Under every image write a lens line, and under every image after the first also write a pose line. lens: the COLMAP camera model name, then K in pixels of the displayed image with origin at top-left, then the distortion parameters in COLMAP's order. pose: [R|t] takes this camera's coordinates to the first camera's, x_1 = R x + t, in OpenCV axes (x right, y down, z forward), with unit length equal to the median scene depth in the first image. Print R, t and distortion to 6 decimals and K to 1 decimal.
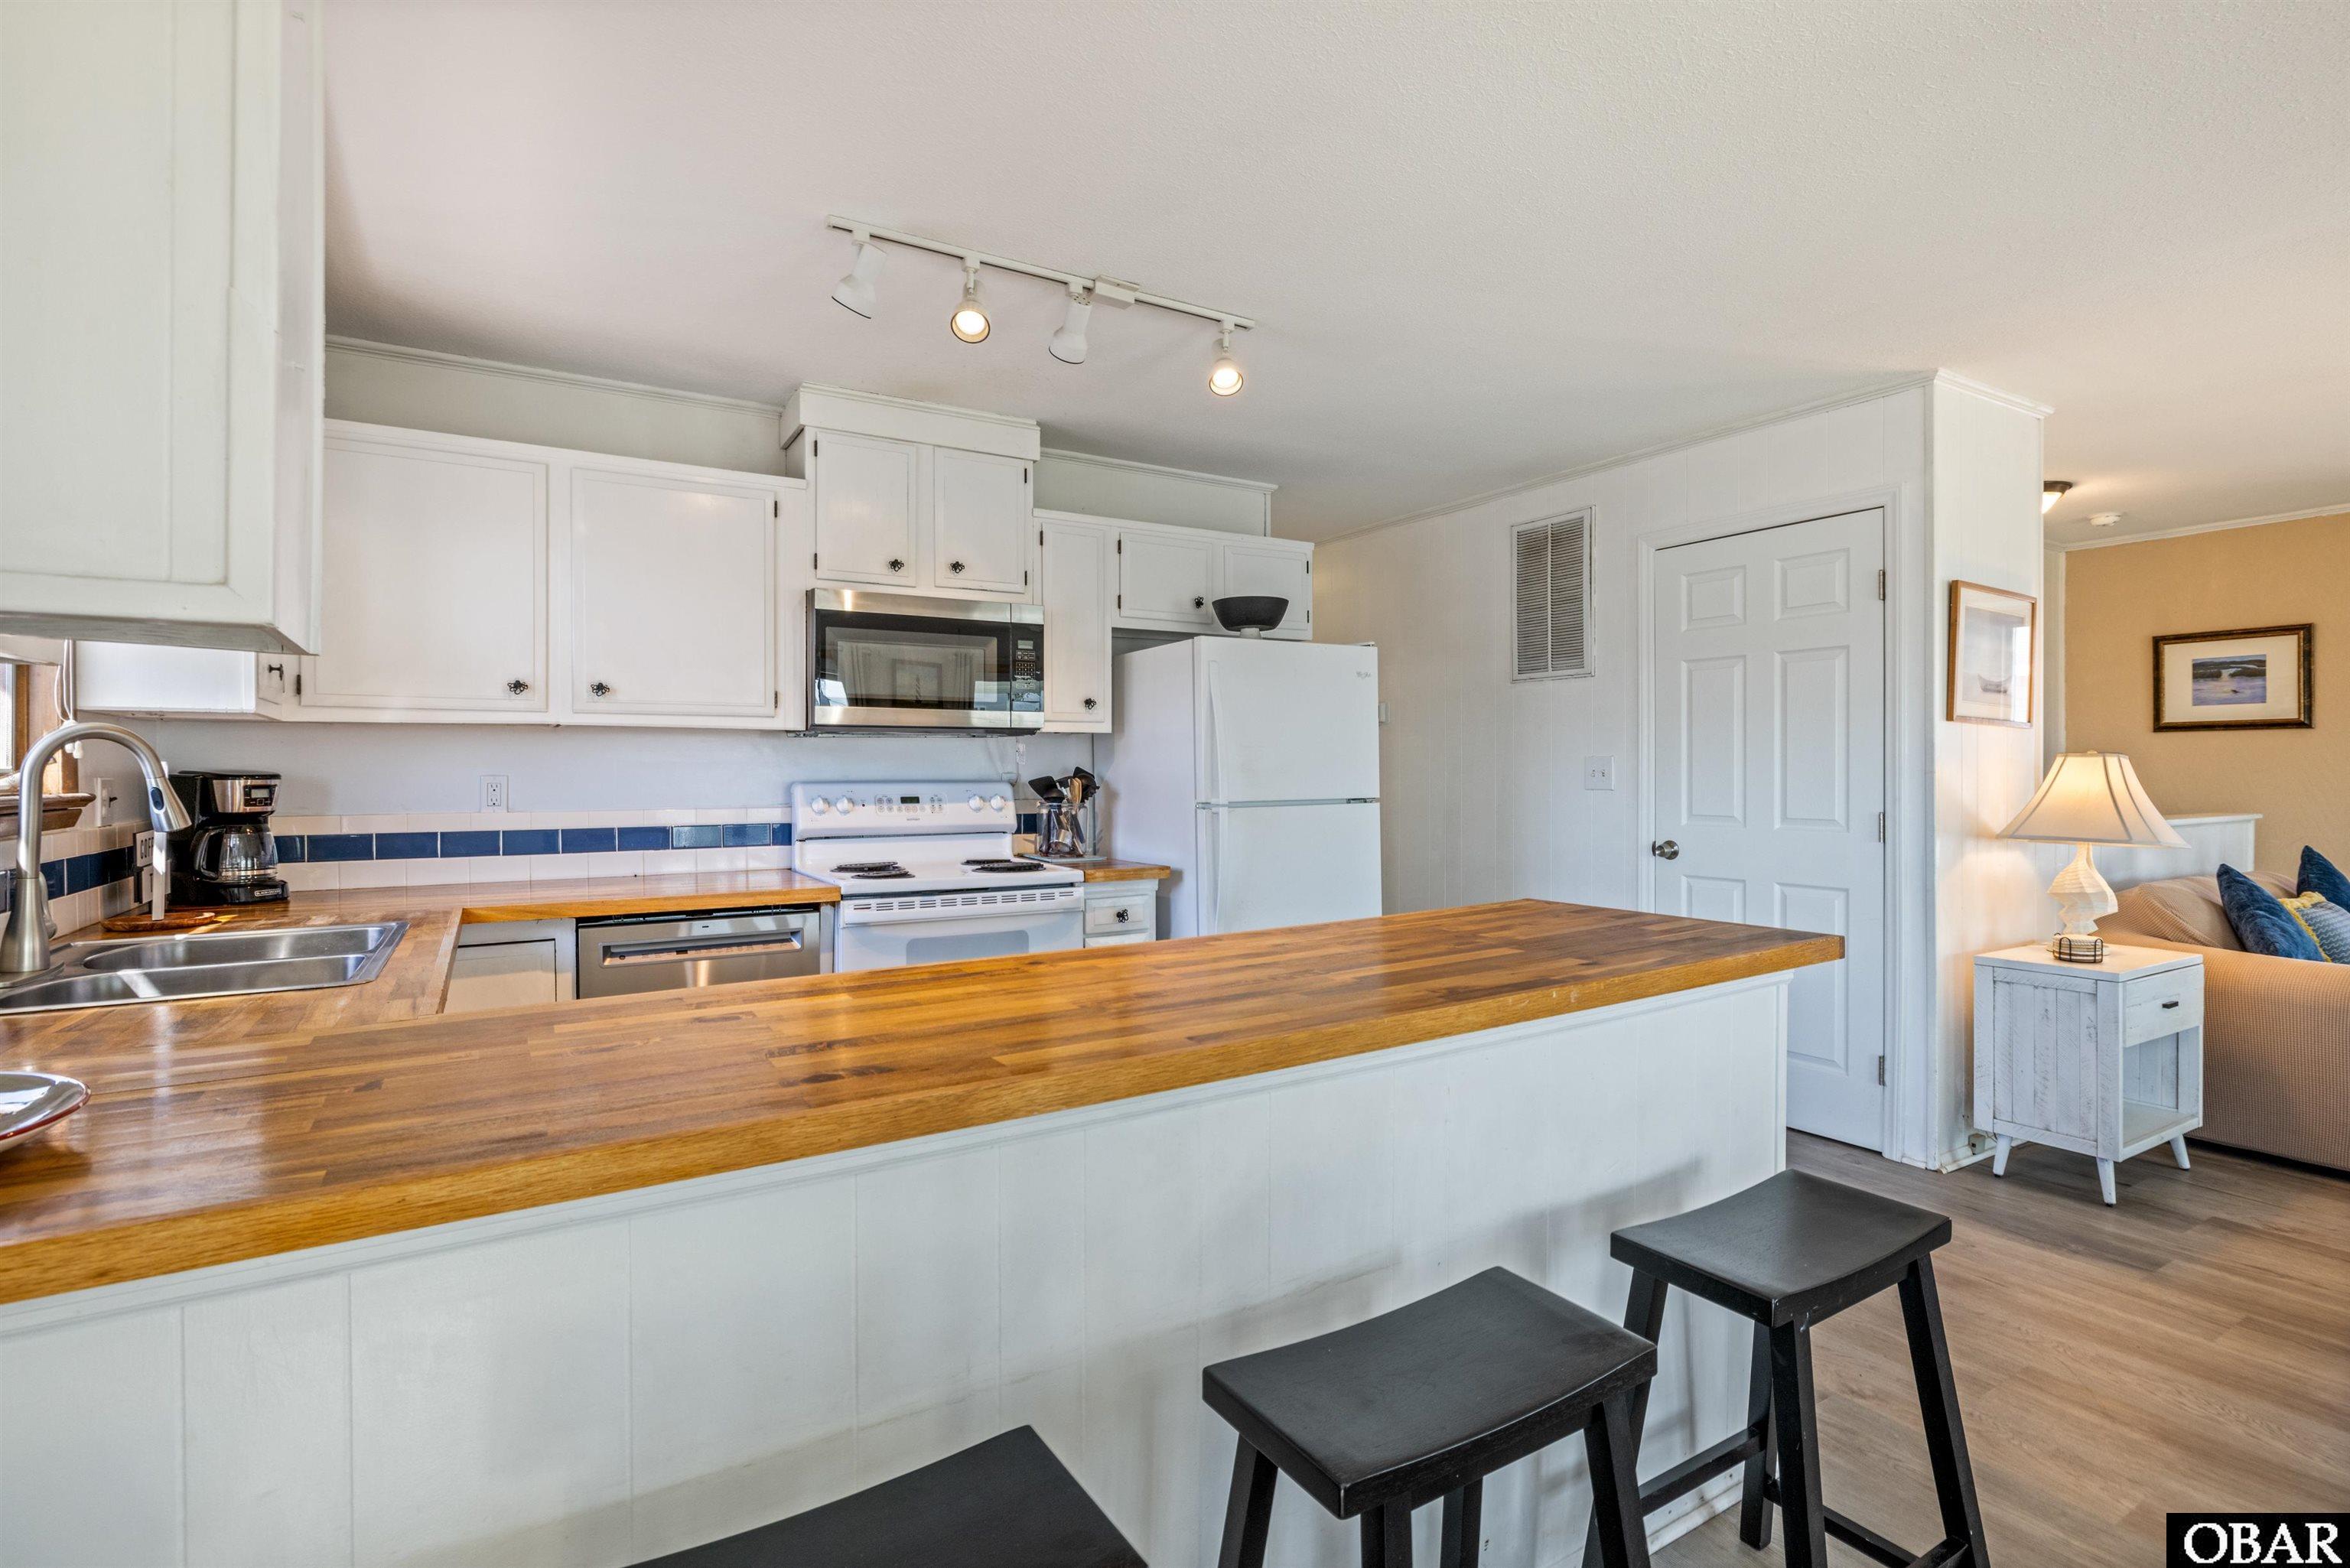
lens RADIAL K [[1147.8, 0, 1169.9], [0, 1147.8, 770.4], [0, 0, 1]] dist [-0.003402, 0.001474]
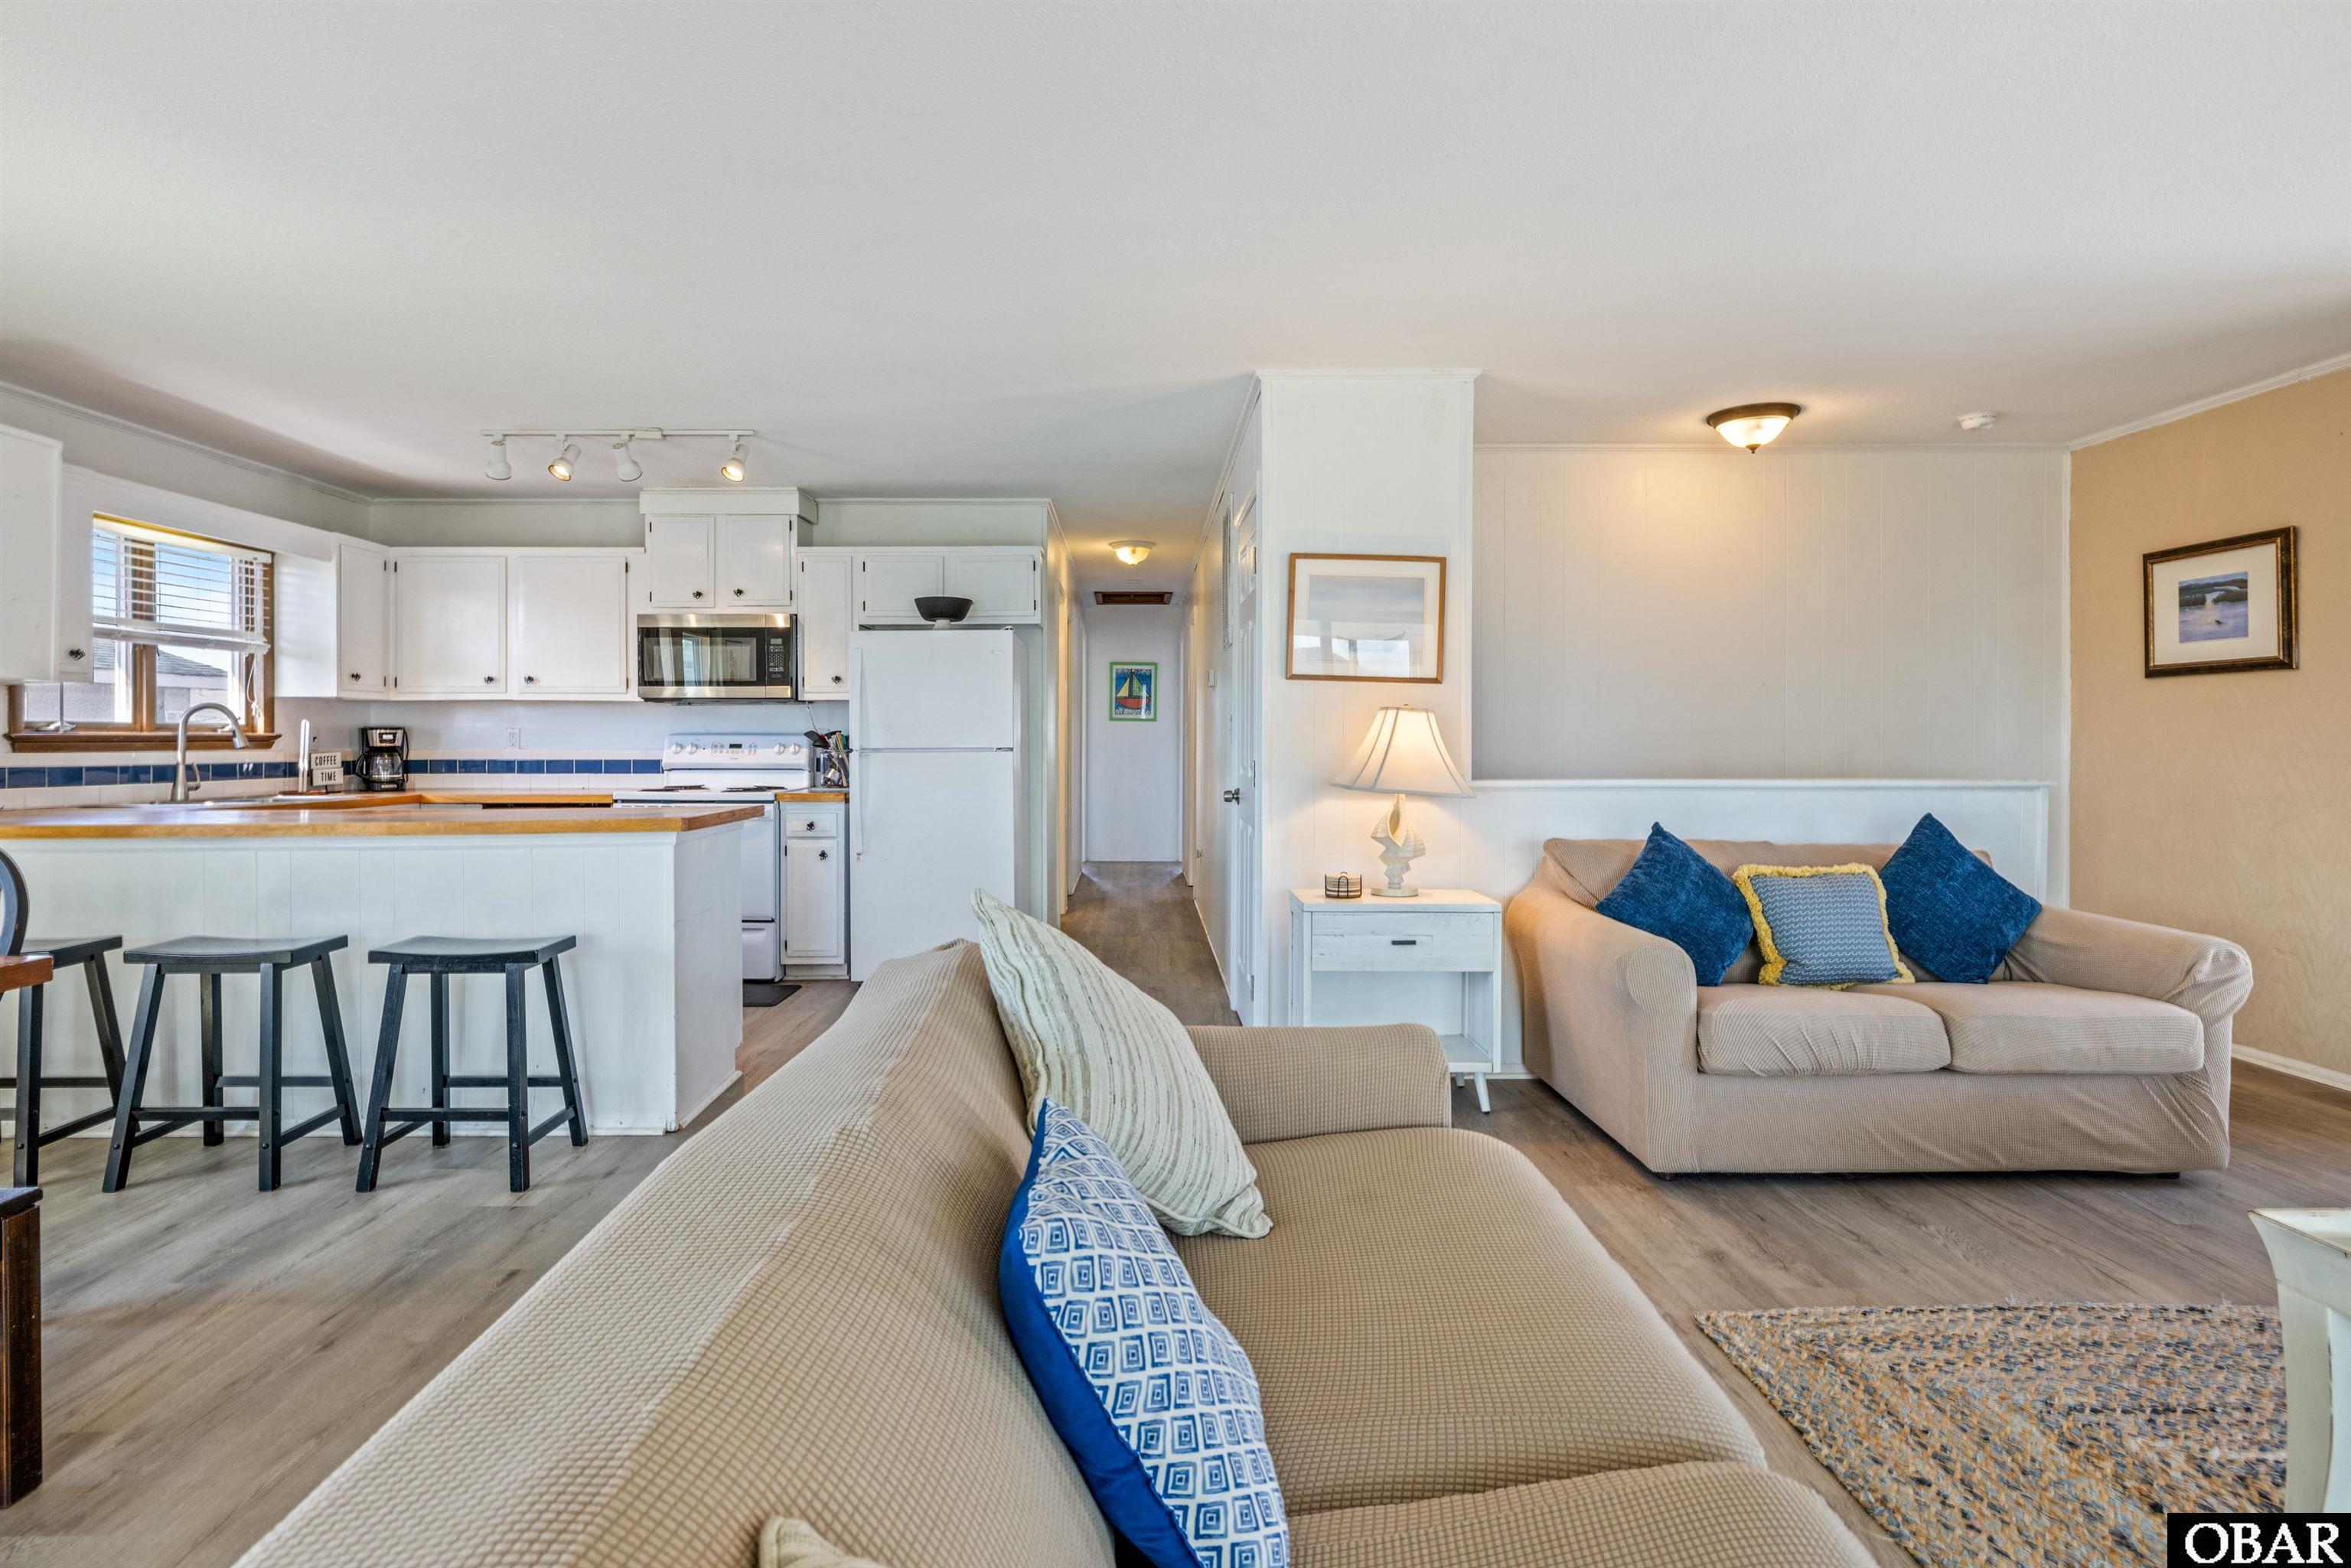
lens RADIAL K [[1148.4, 0, 1129.3], [0, 1148.4, 753.0], [0, 0, 1]] dist [-0.003402, 0.001474]
pose [[0.854036, 0.009958, -0.520119, 1.086562], [-0.001665, 0.999864, 0.016410, 0.009848], [0.520211, -0.013149, 0.853936, -0.037435]]
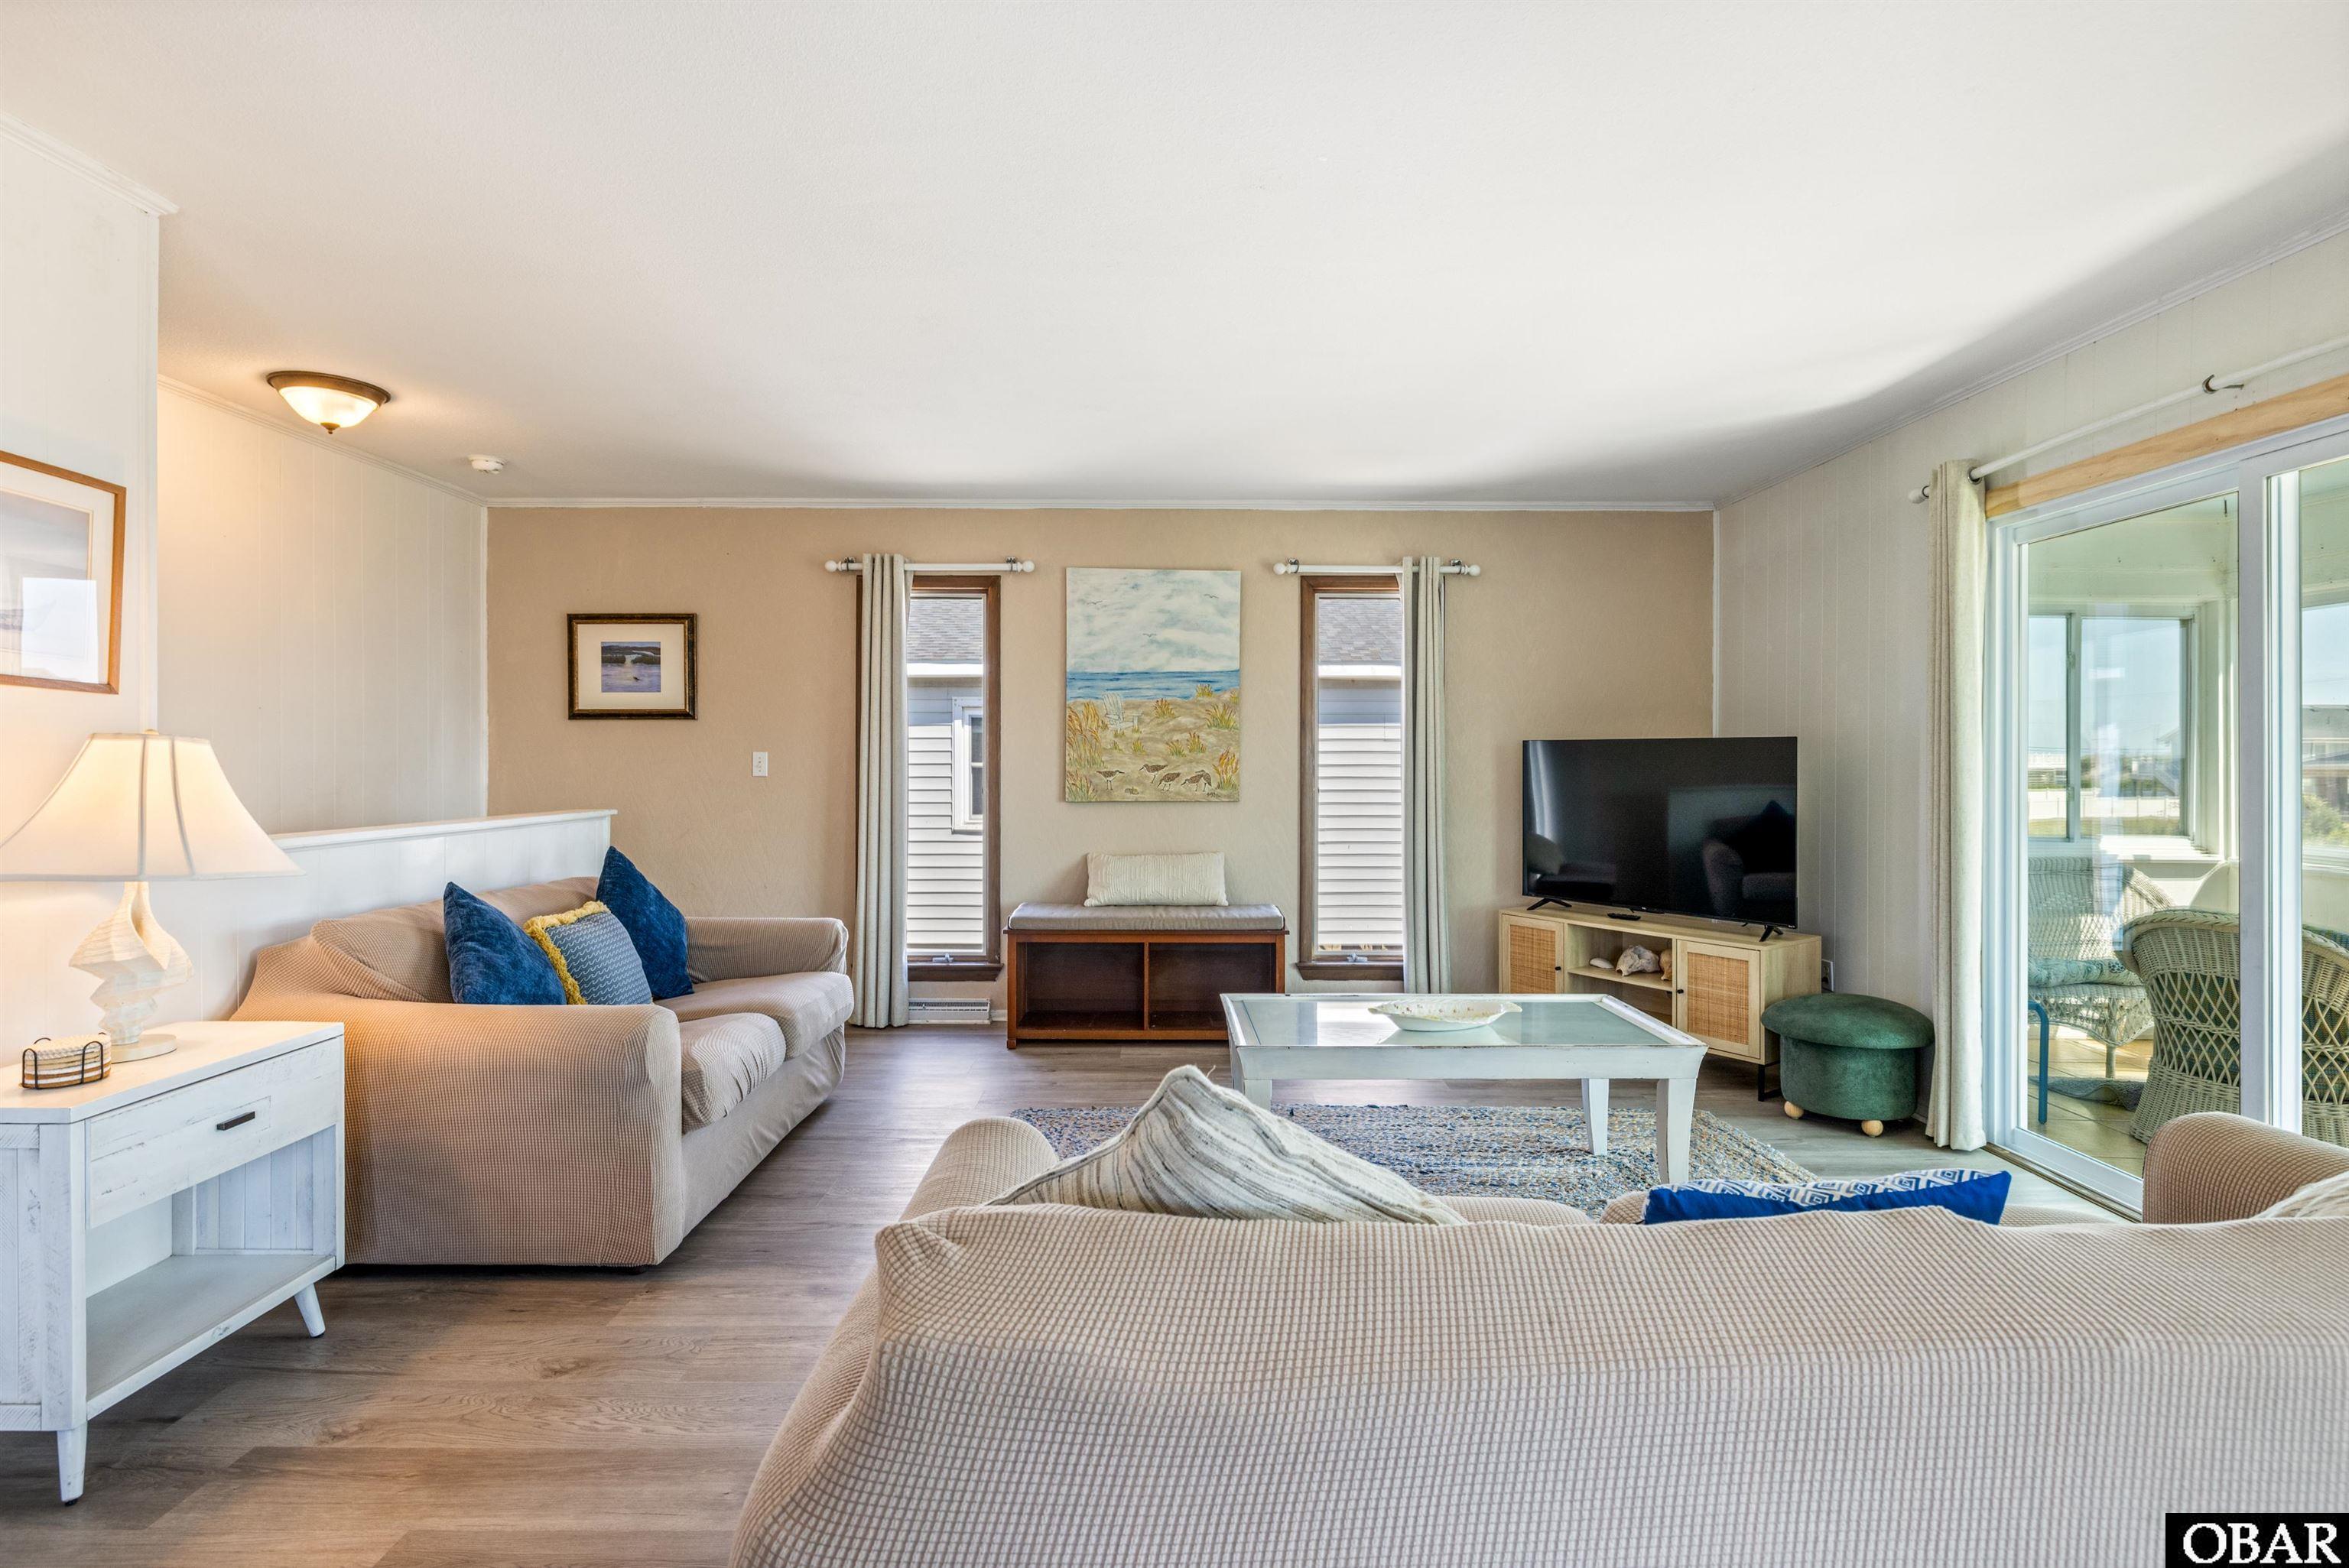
lens RADIAL K [[1147.3, 0, 1171.8], [0, 1147.3, 767.2], [0, 0, 1]] dist [-0.003402, 0.001474]
pose [[0.523999, -0.002489, 0.851715, 0.537438], [-0.002579, 0.999987, 0.004508, -0.001163], [-0.851715, -0.004559, 0.523985, 0.185413]]
